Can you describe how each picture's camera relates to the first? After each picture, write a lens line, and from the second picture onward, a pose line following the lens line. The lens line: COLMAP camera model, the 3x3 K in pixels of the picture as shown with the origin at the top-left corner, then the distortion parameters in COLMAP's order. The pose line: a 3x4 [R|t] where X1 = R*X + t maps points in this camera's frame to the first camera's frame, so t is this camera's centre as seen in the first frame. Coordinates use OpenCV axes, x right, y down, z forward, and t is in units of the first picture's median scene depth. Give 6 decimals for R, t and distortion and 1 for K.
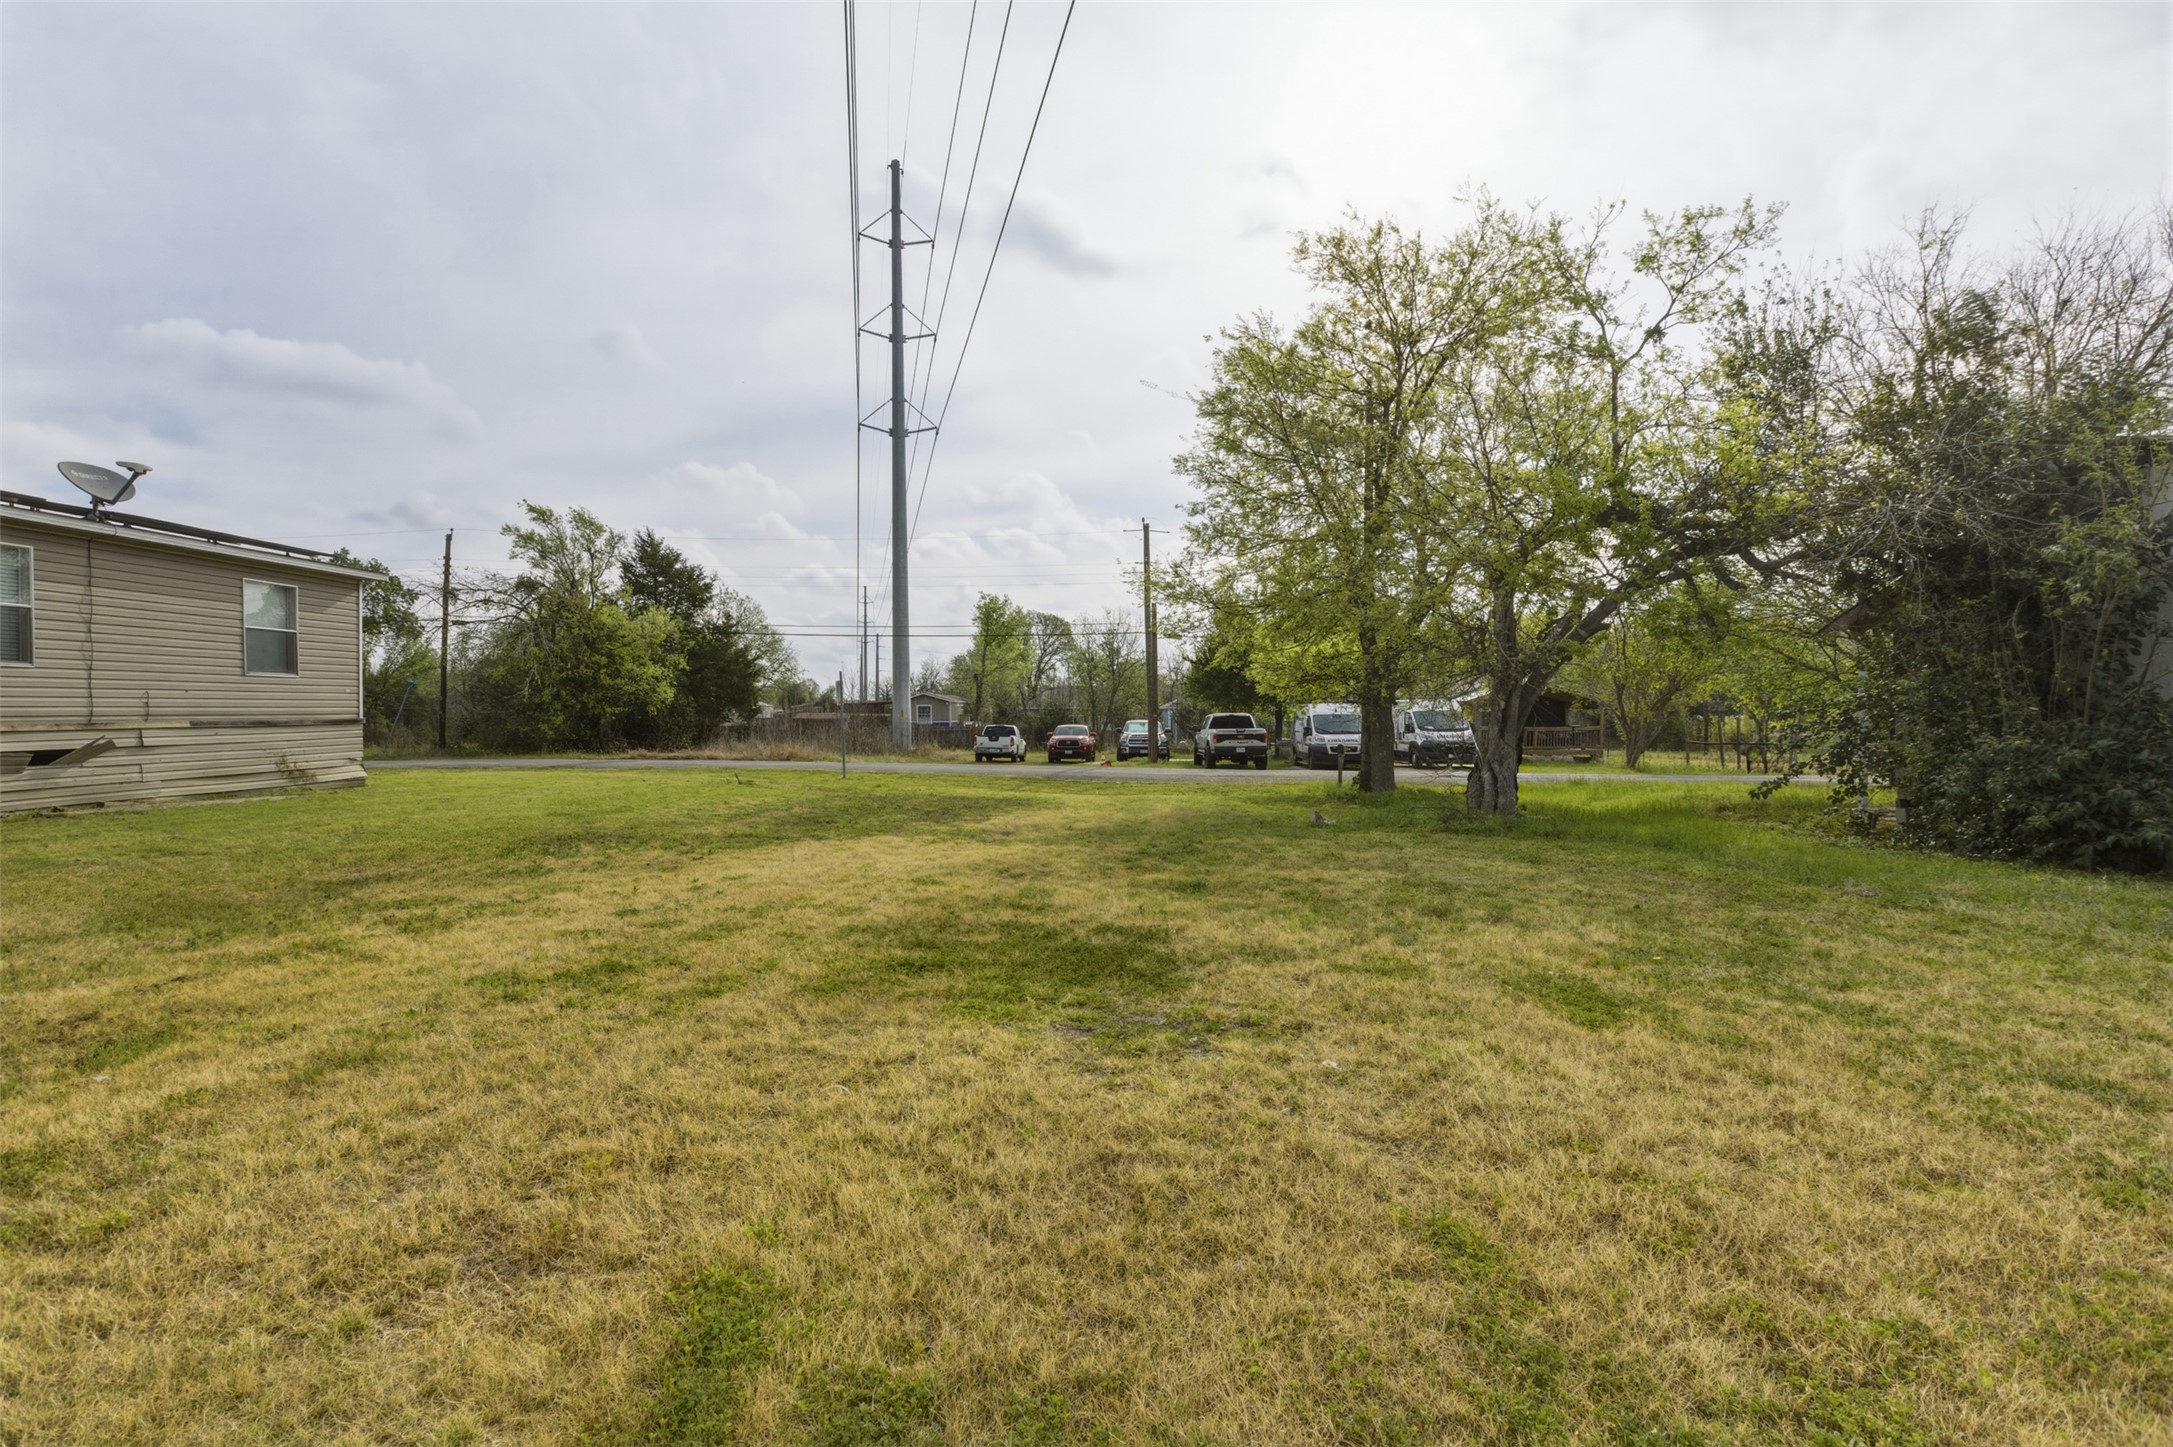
lens RADIAL K [[997.1, 0, 1099.6], [0, 997.1, 725.6], [0, 0, 1]] dist [-0.009056, 0.006670]
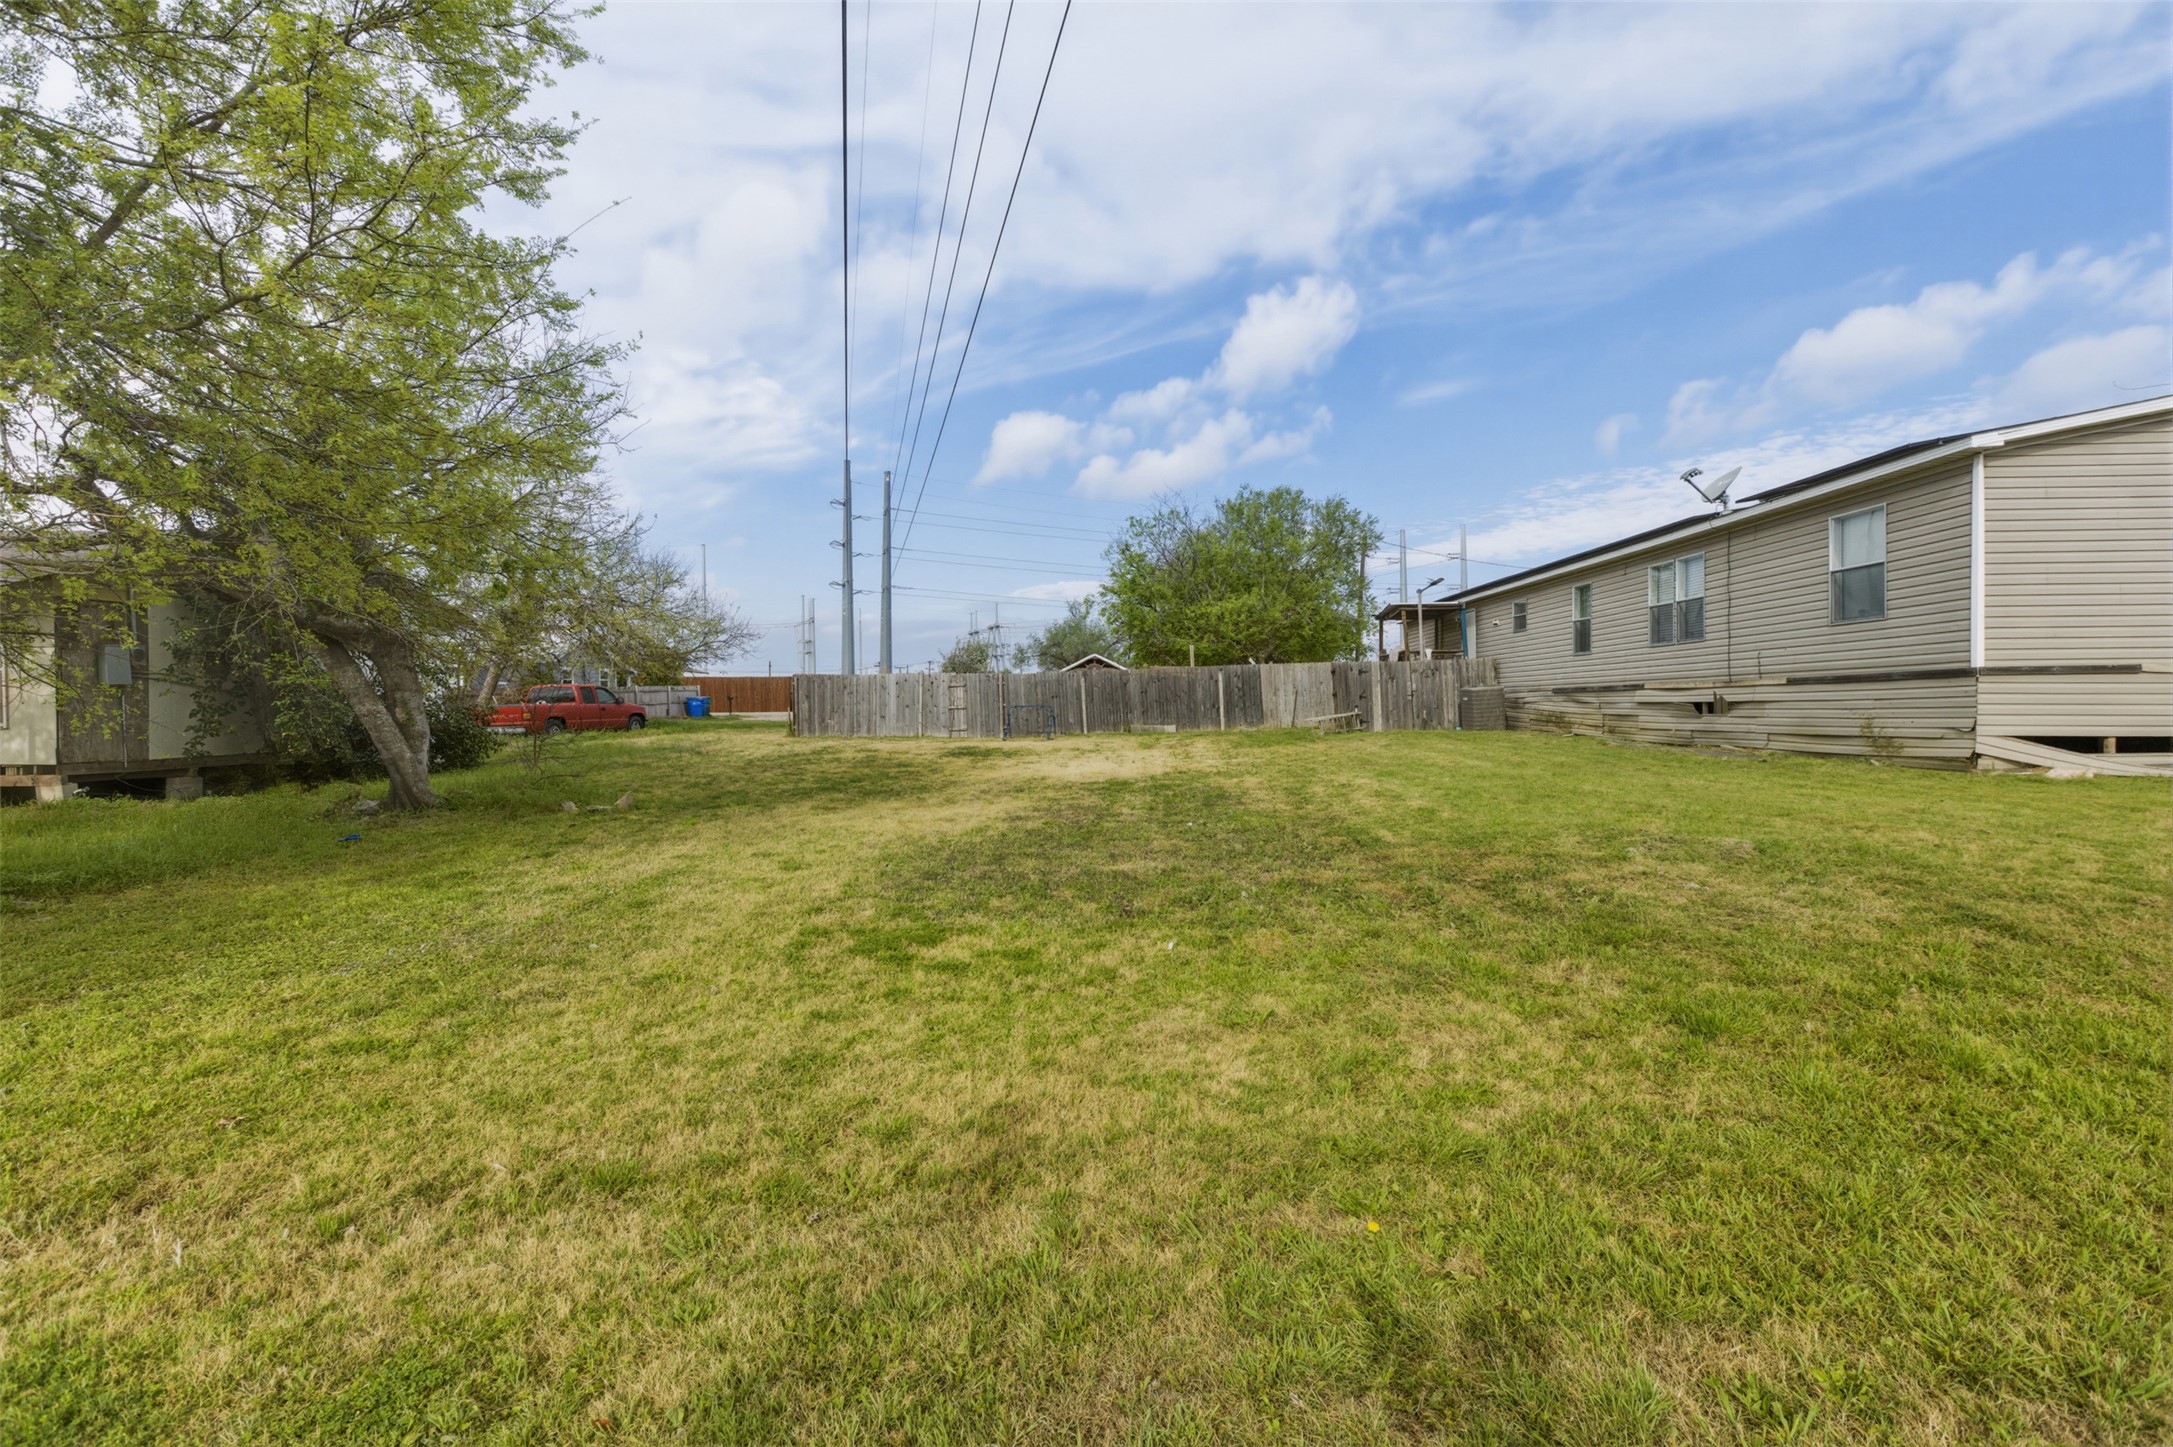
lens RADIAL K [[997.1, 0, 1071.7], [0, 997.1, 757.9], [0, 0, 1]] dist [-0.009056, 0.006670]
pose [[-0.999874, 0.007313, -0.014116, -0.064355], [0.006334, 0.997652, 0.068196, 0.001127], [0.014581, 0.068098, -0.997572, 0.811128]]
